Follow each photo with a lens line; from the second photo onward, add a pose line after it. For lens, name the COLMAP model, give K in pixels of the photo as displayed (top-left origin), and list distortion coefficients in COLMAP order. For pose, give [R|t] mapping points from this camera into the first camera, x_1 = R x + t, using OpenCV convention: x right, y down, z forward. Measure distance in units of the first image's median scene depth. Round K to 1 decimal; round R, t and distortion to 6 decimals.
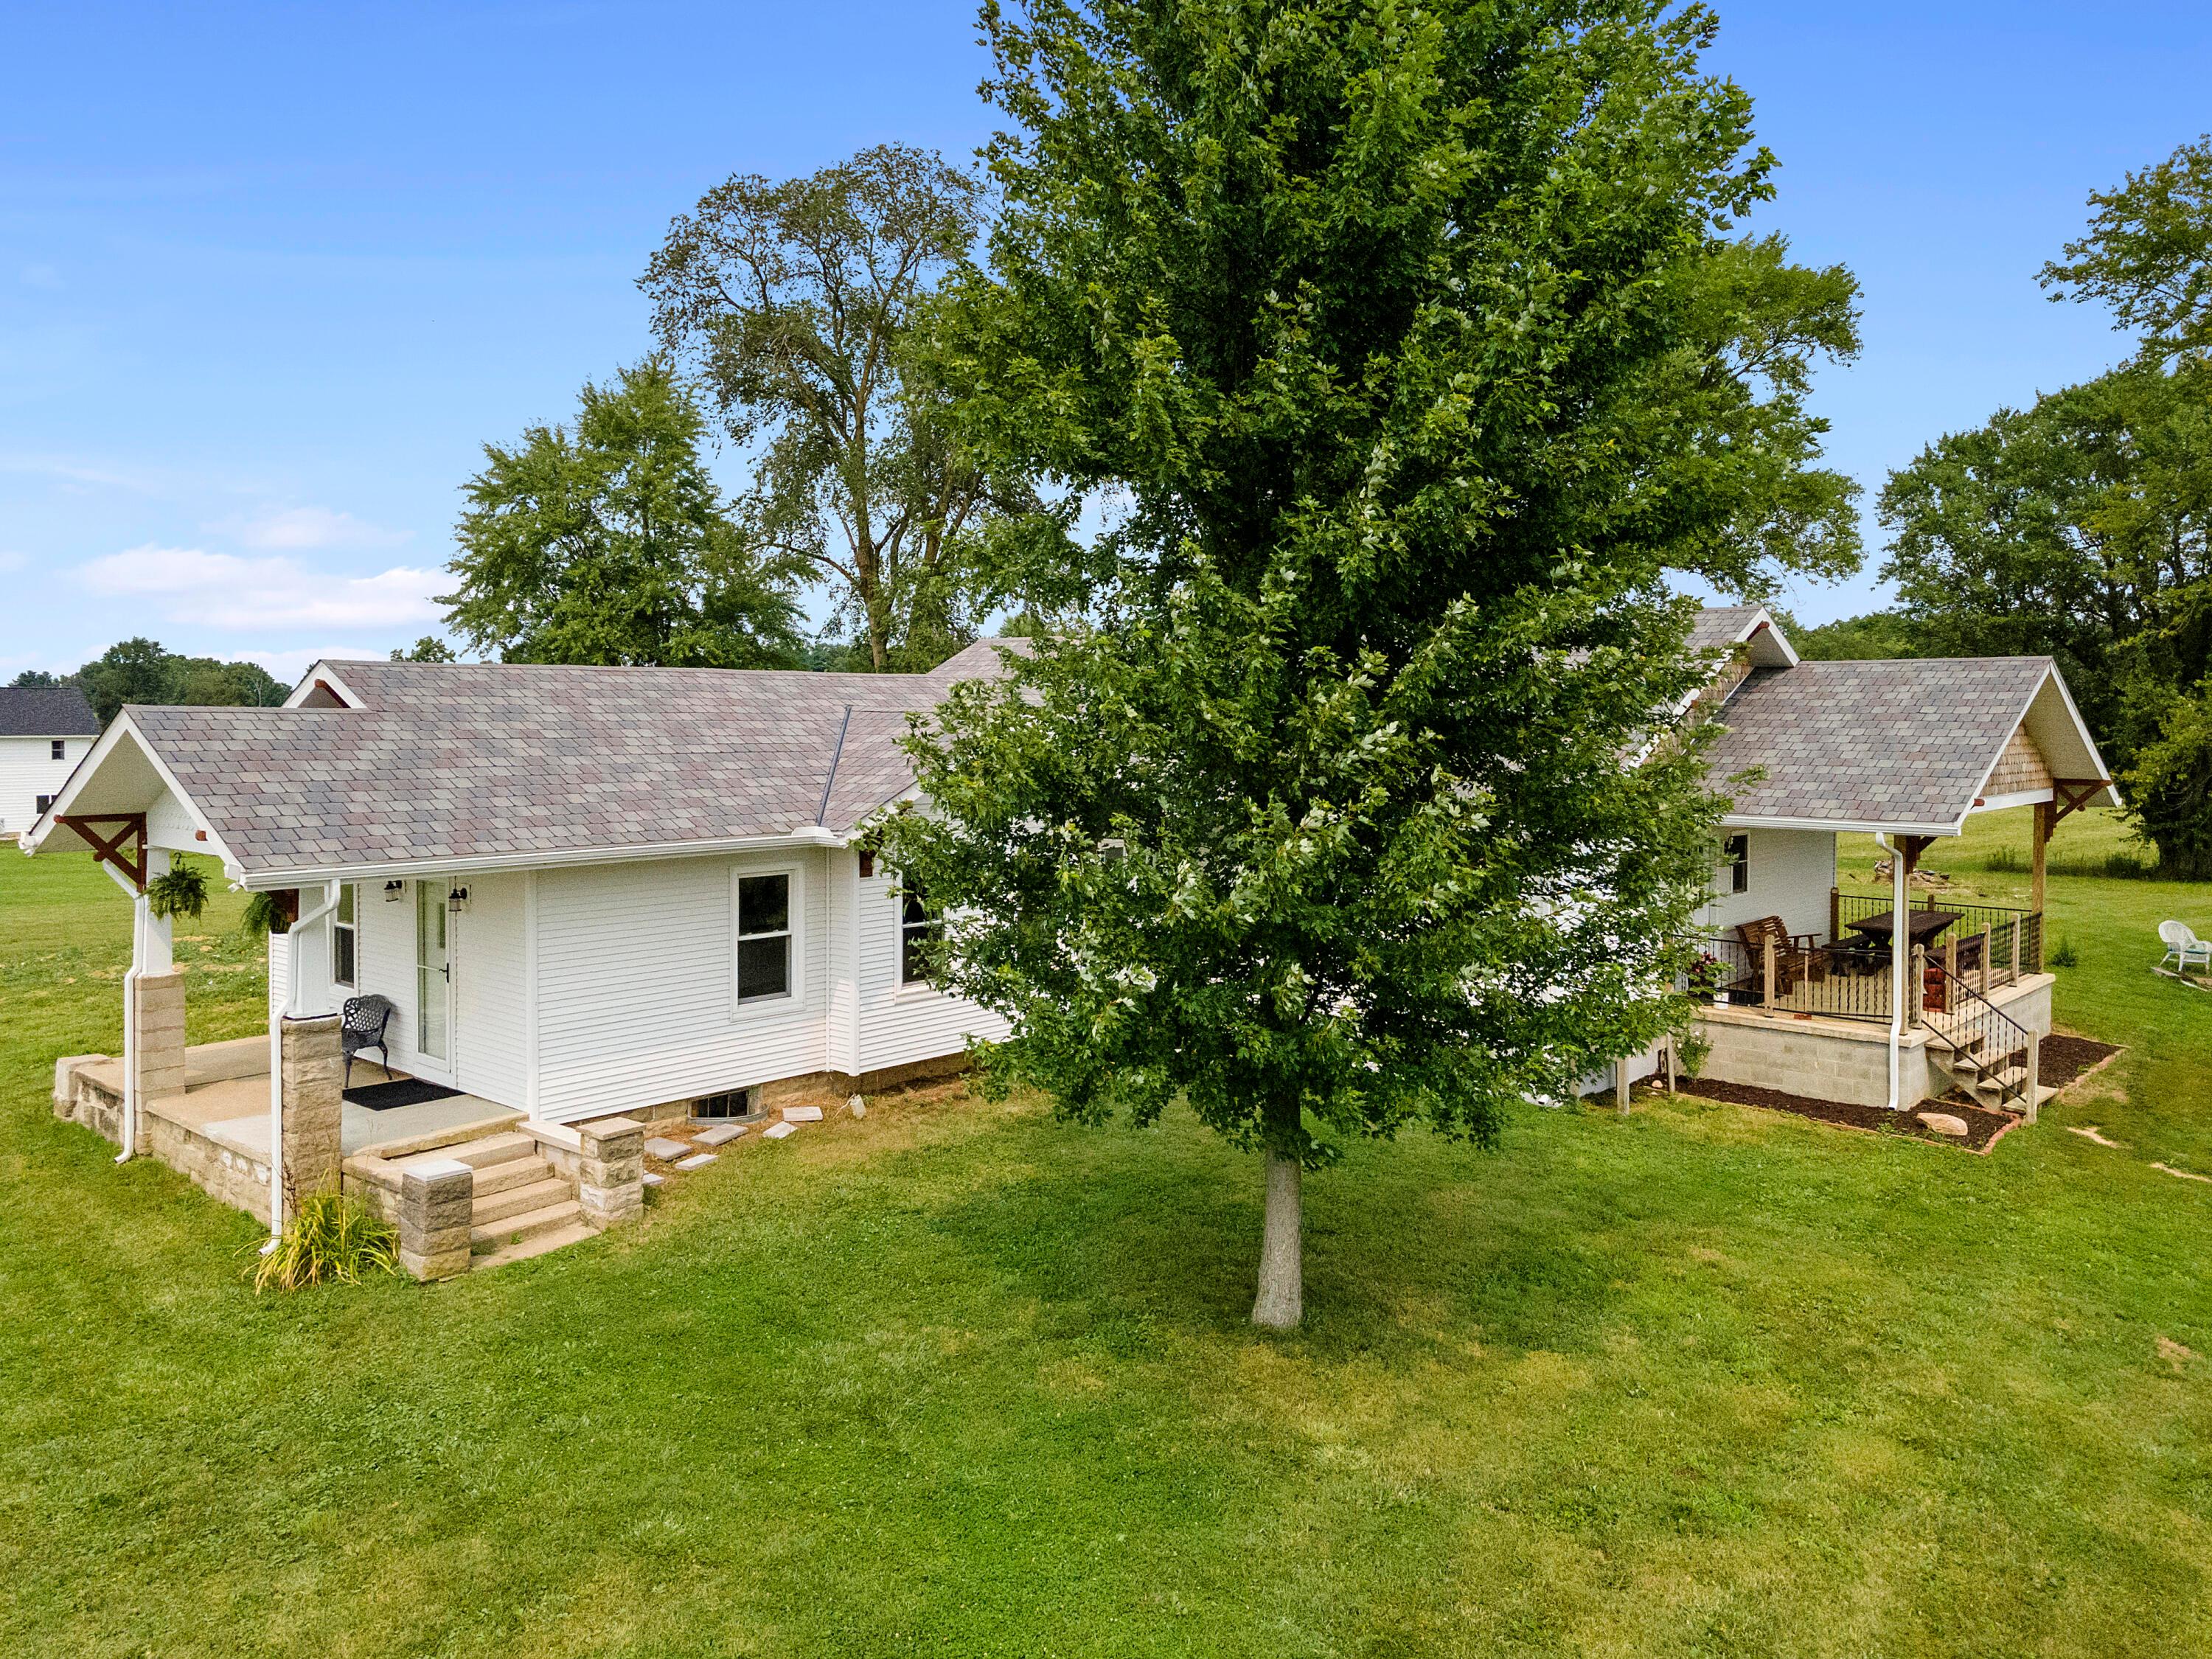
lens RADIAL K [[1674.8, 0, 1105.7], [0, 1674.8, 767.3], [0, 0, 1]] dist [-0.028884, 0.106012]
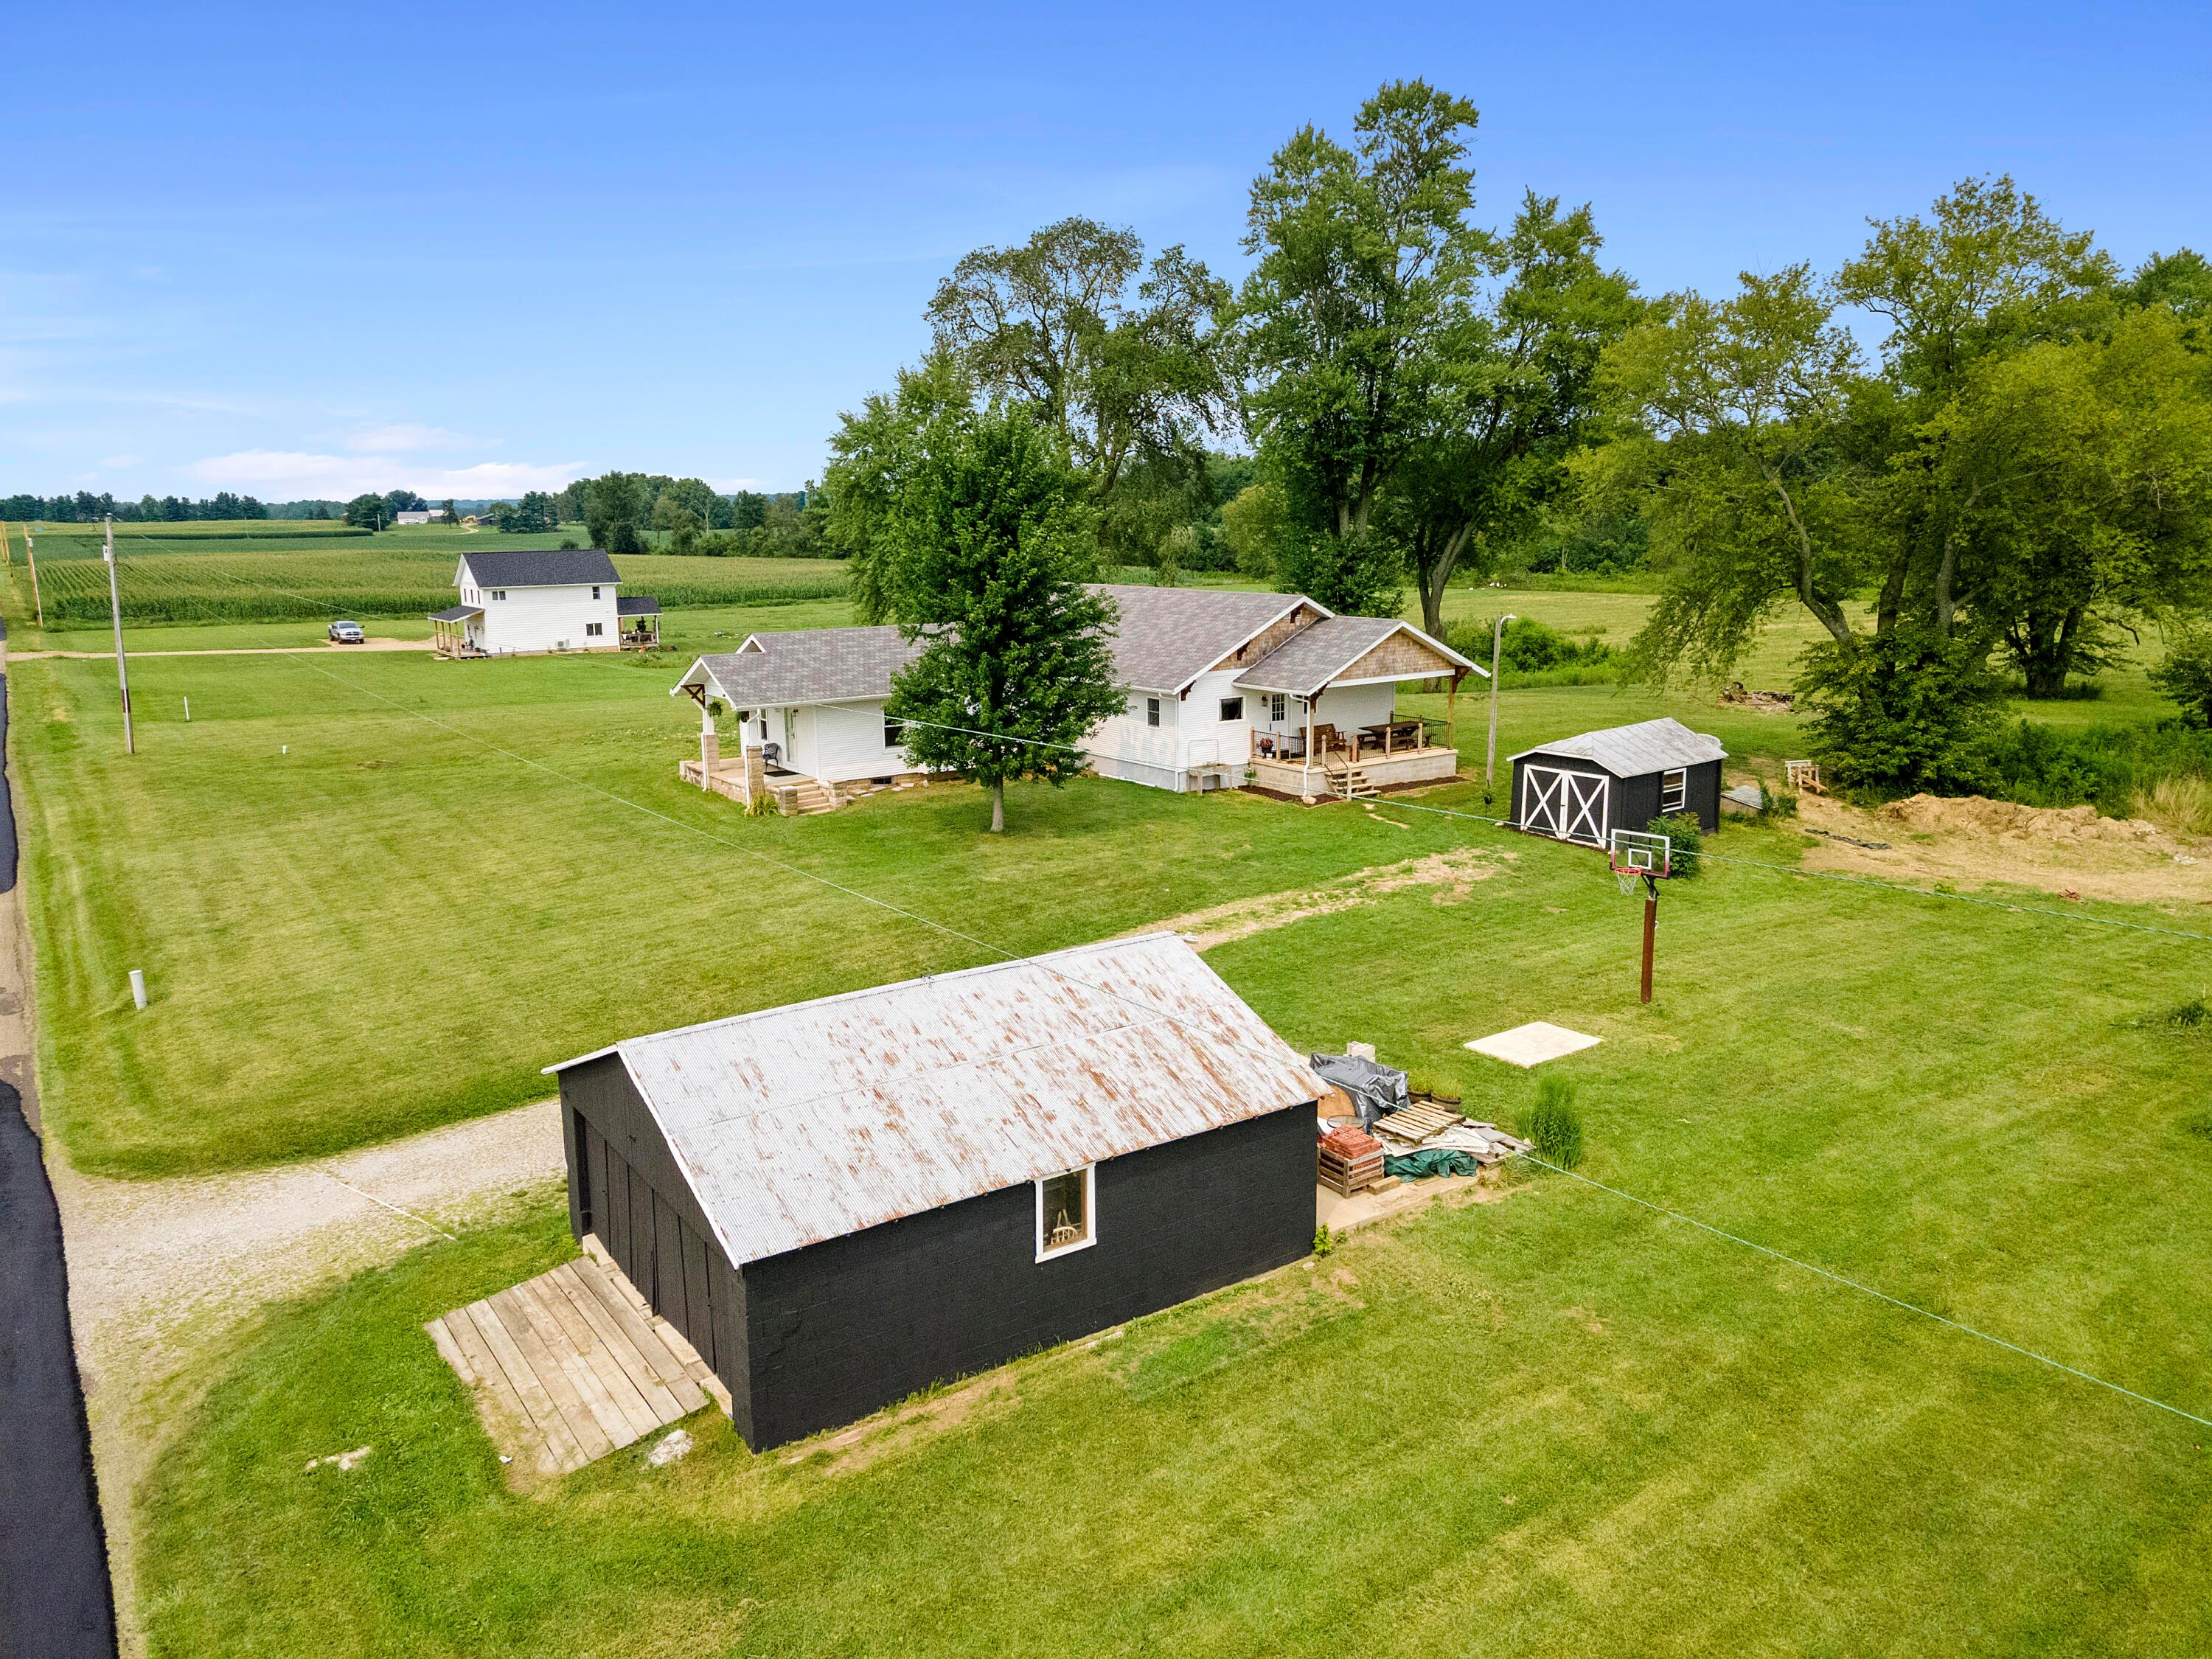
lens RADIAL K [[1586.7, 0, 1106.0], [0, 1586.7, 829.5], [0, 0, 1]] dist [0.029900, 0.051295]
pose [[0.974705, 0.029433, -0.221547, 0.811467], [0.007816, 0.986195, 0.165406, -0.185087], [0.223357, -0.162954, 0.961019, -1.697830]]
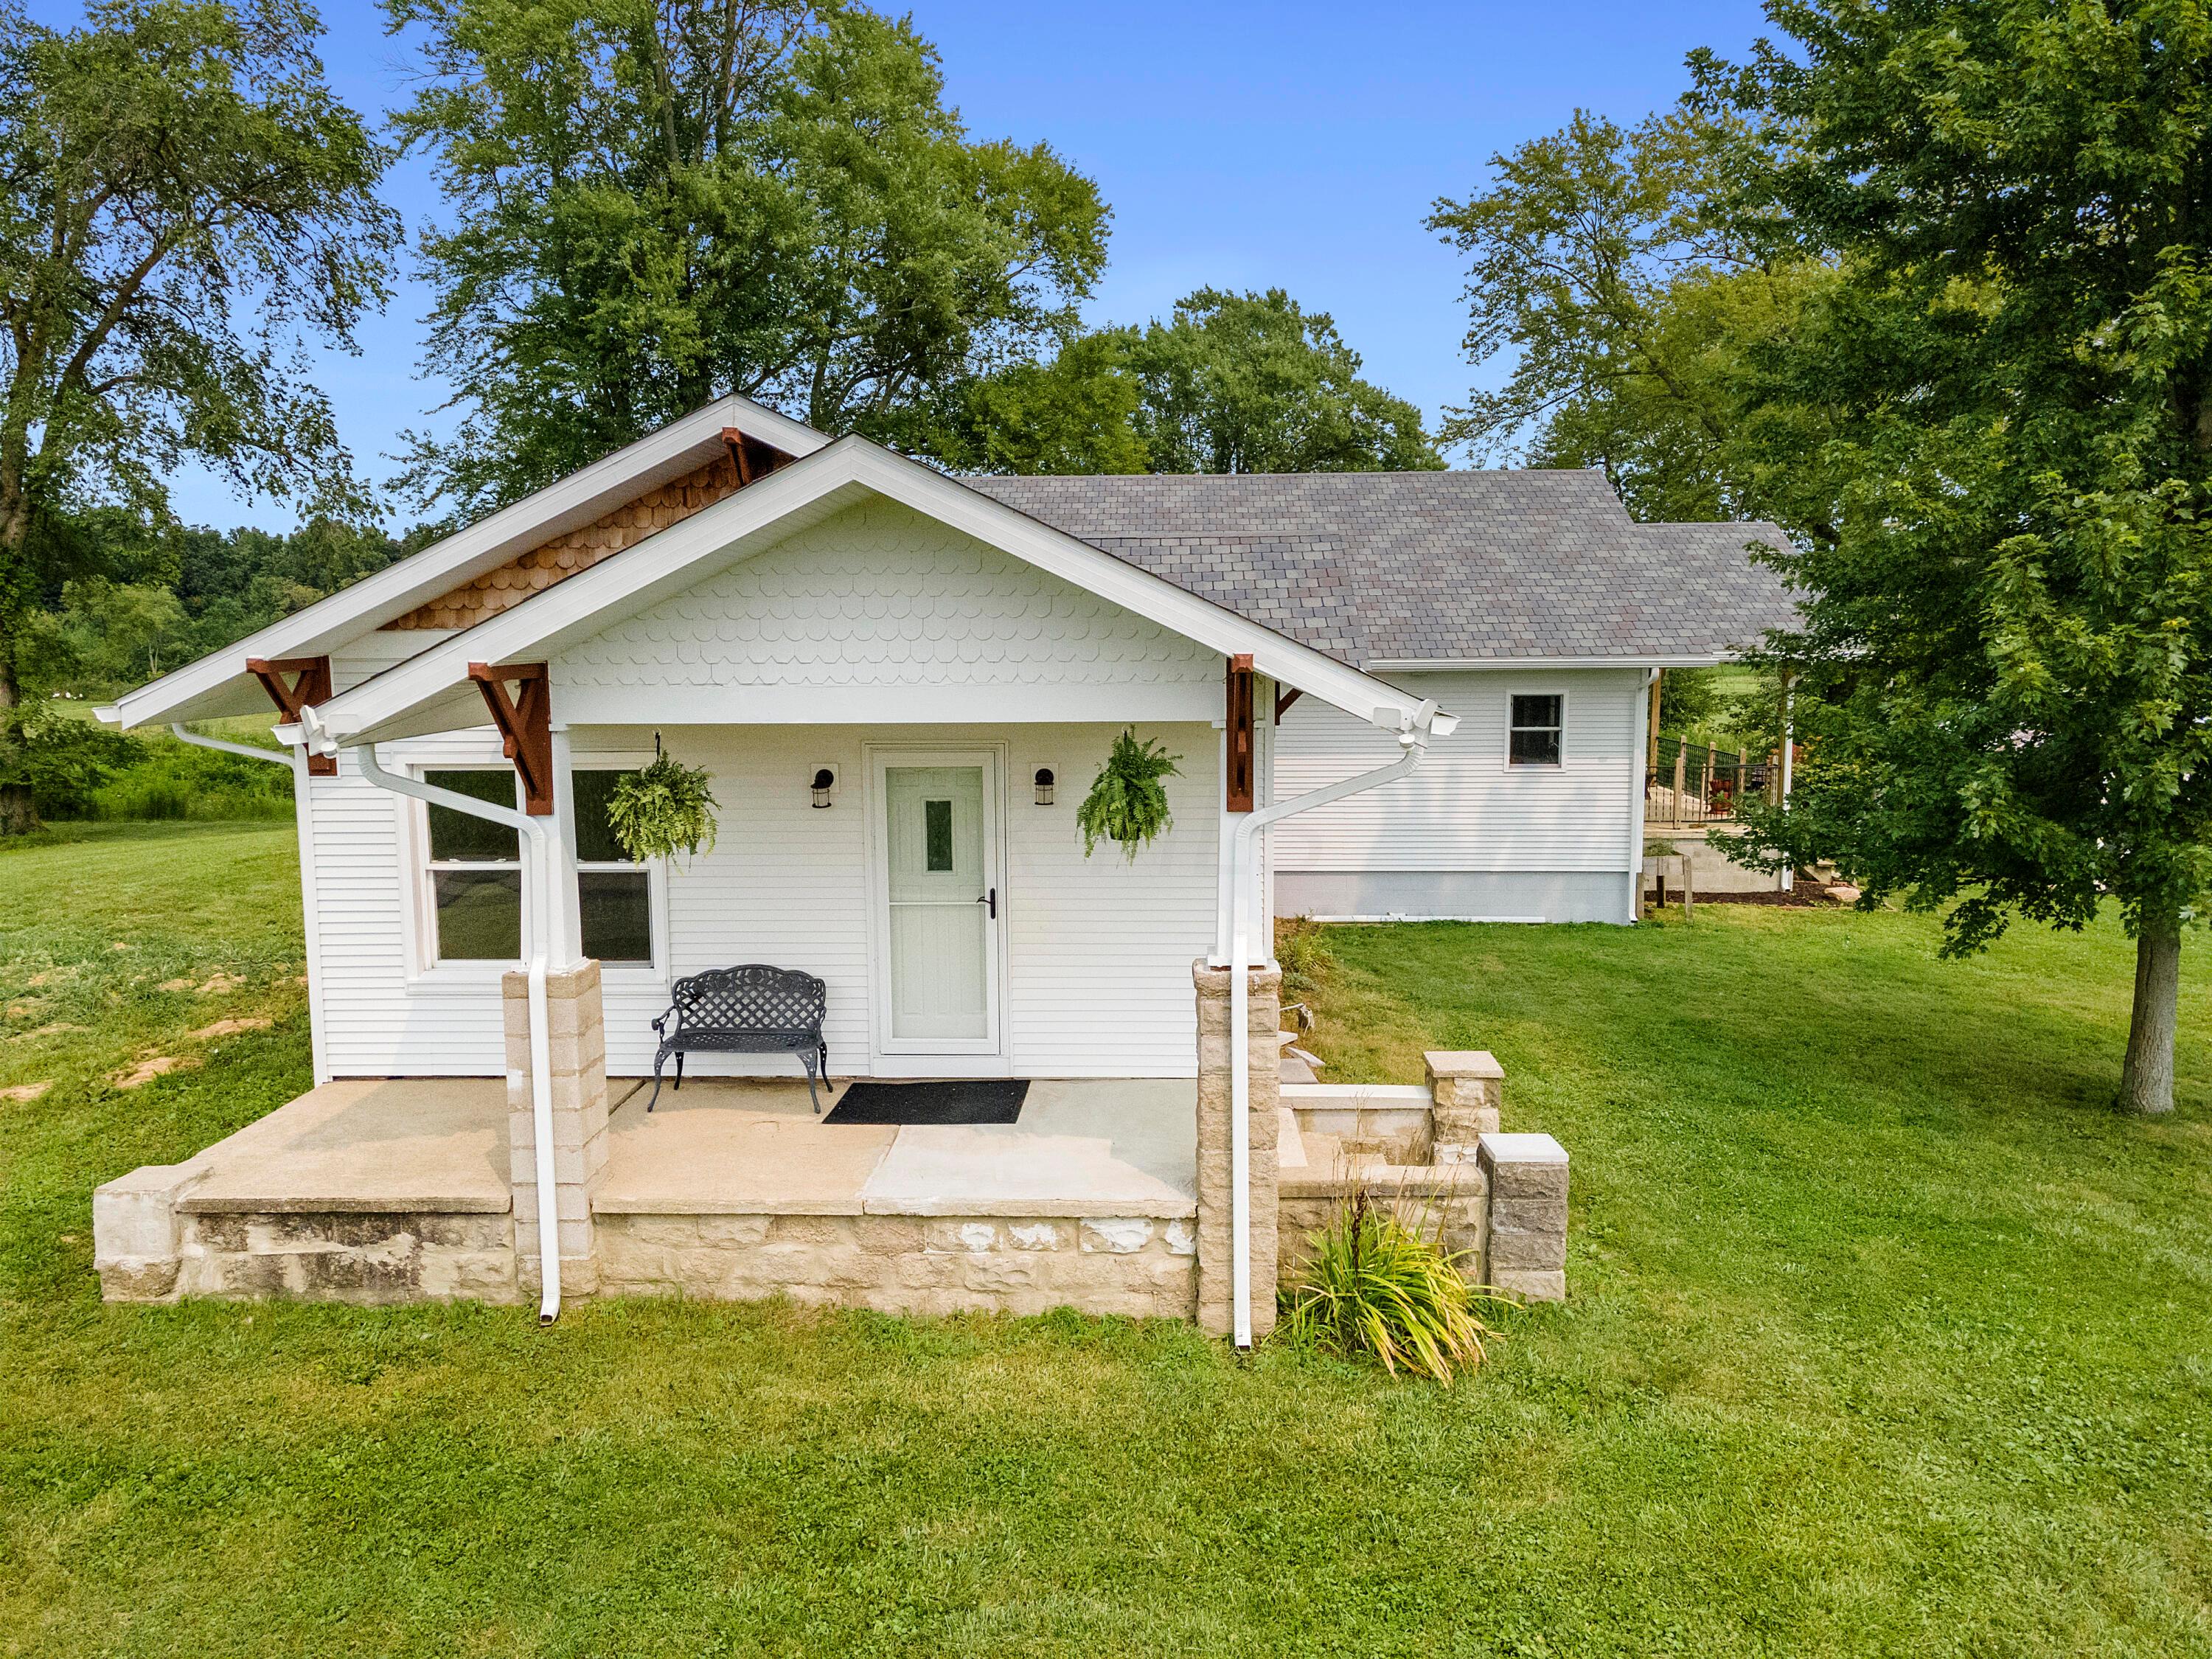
lens RADIAL K [[1586.7, 0, 1106.0], [0, 1586.7, 829.5], [0, 0, 1]] dist [0.029900, 0.051295]
pose [[0.760407, -0.084934, 0.643869, -0.713220], [0.023278, 0.994339, 0.103673, 0.029657], [-0.649030, -0.063846, 0.758079, 0.477931]]
